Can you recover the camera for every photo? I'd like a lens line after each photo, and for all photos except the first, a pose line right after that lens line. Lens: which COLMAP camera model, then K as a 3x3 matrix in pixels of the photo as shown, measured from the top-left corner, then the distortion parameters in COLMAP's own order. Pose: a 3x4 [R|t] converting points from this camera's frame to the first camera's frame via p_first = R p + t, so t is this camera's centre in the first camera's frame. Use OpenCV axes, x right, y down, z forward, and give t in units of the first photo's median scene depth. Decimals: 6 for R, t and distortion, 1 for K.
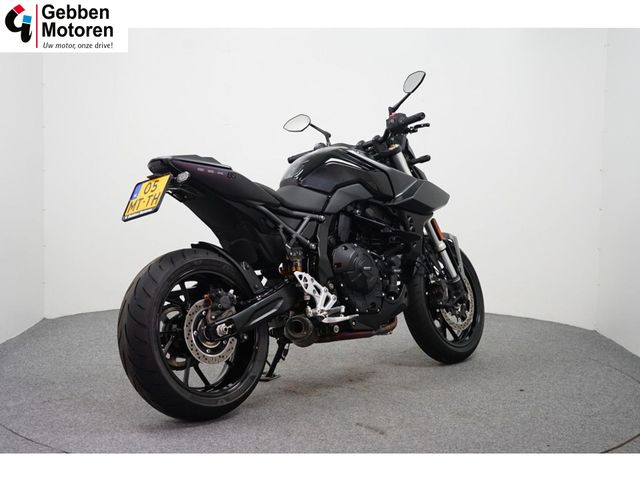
lens RADIAL K [[980.7, 0, 320.0], [0, 980.7, 240.0], [0, 0, 1]] dist [0.006927, -0.002716]
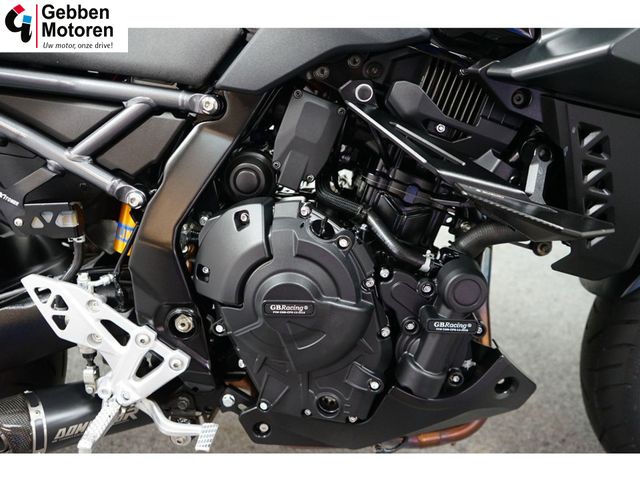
lens RADIAL K [[512.2, 0, 320.0], [0, 512.2, 240.0], [0, 0, 1]] dist [0.000379, -0.001457]
pose [[0.680493, 0.323201, -0.657625, 0.149103], [-0.037439, 0.911633, 0.409297, -0.052018], [0.731798, -0.253903, 0.632460, 0.938361]]
